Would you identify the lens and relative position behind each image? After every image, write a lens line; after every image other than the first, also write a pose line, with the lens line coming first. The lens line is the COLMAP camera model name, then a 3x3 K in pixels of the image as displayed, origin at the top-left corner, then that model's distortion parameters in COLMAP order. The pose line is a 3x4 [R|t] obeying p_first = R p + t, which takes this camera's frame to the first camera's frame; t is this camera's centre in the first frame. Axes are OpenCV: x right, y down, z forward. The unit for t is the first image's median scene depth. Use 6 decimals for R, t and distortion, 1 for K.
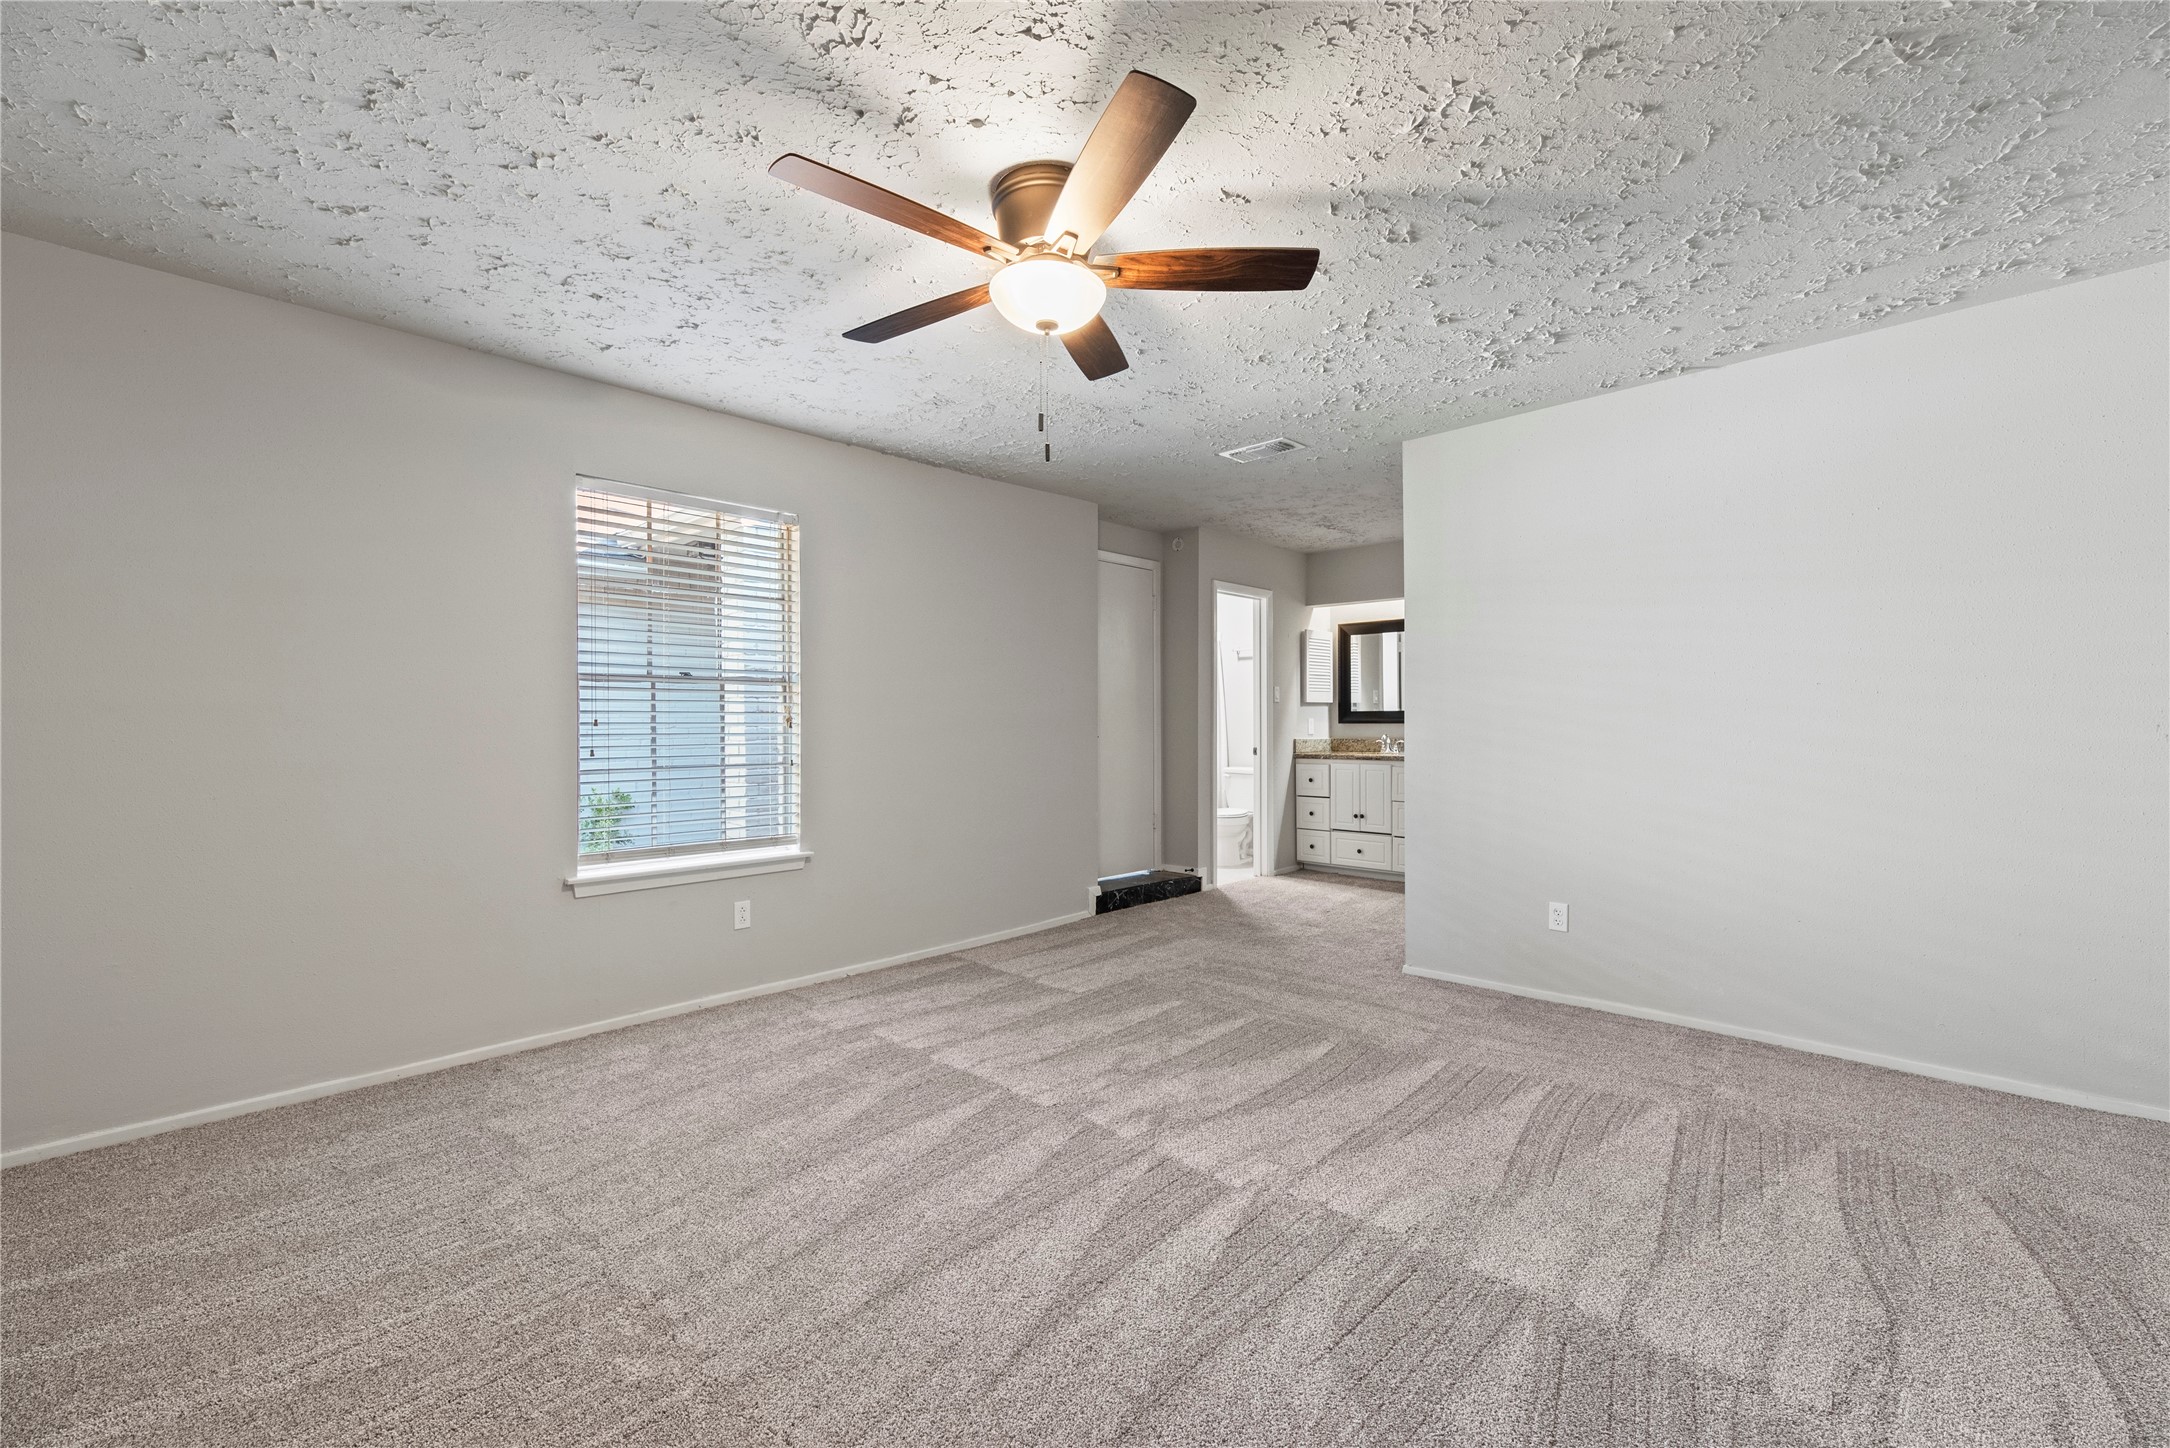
lens RADIAL K [[880.1, 0, 1089.1], [0, 880.1, 722.1], [0, 0, 1]] dist [0.000648, 0.000049]
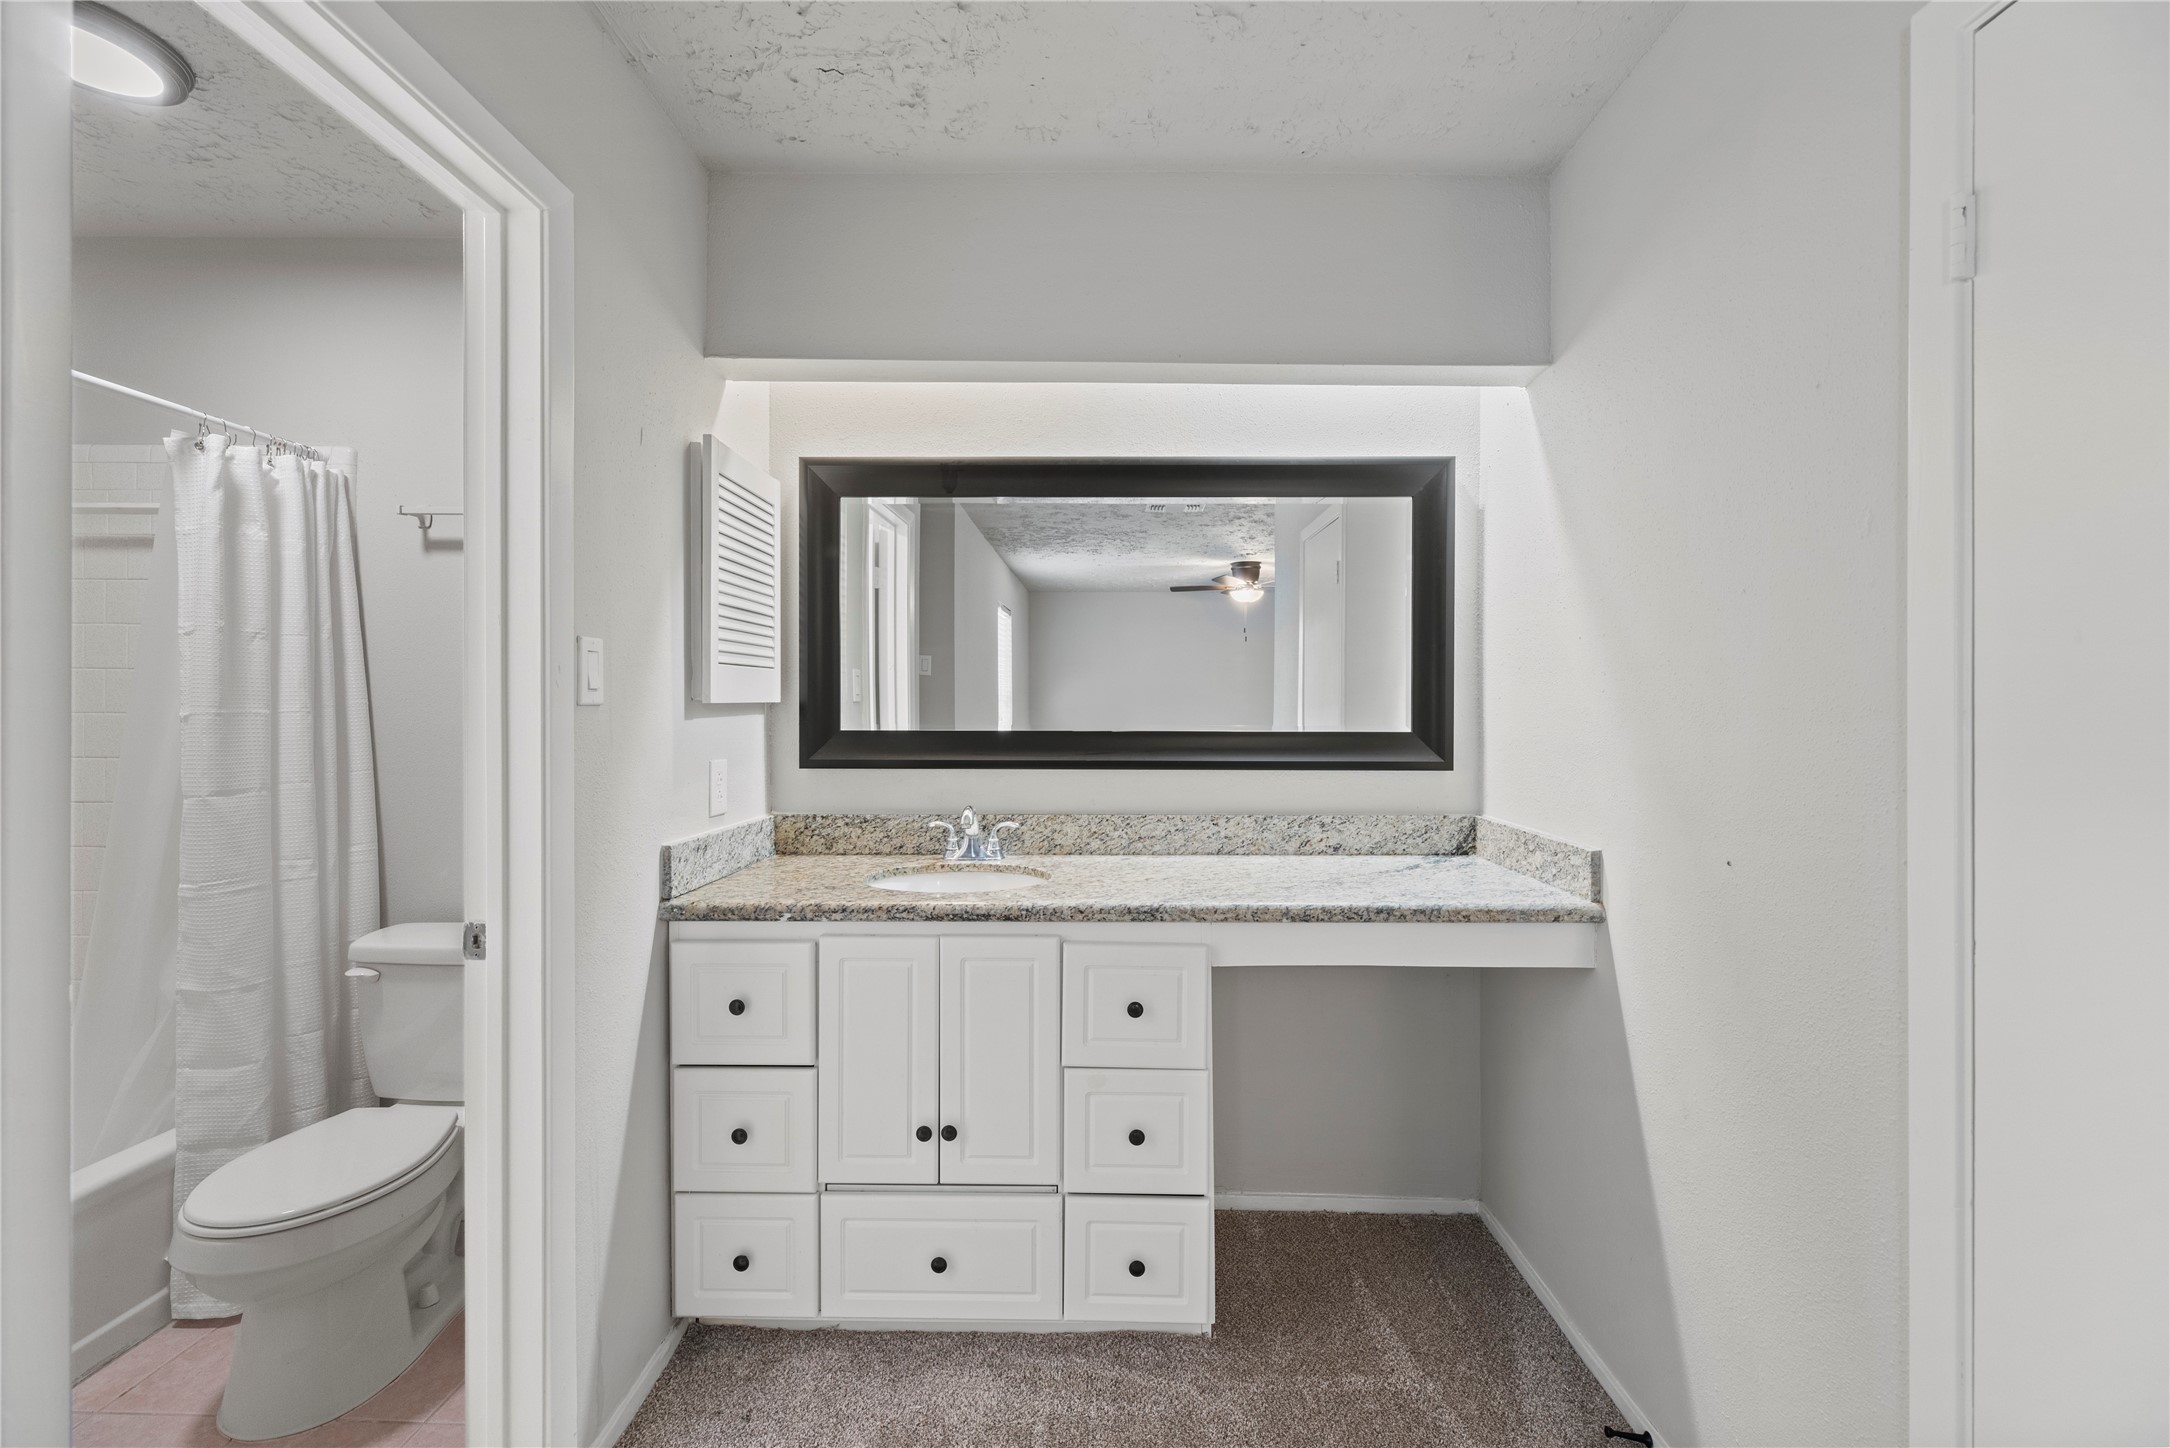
lens RADIAL K [[880.1, 0, 1089.1], [0, 880.1, 722.1], [0, 0, 1]] dist [0.000648, 0.000049]
pose [[0.724939, -0.002452, 0.688809, 0.145996], [-0.008171, 0.999893, 0.012158, -0.021004], [-0.688765, -0.014442, 0.724841, 0.727342]]
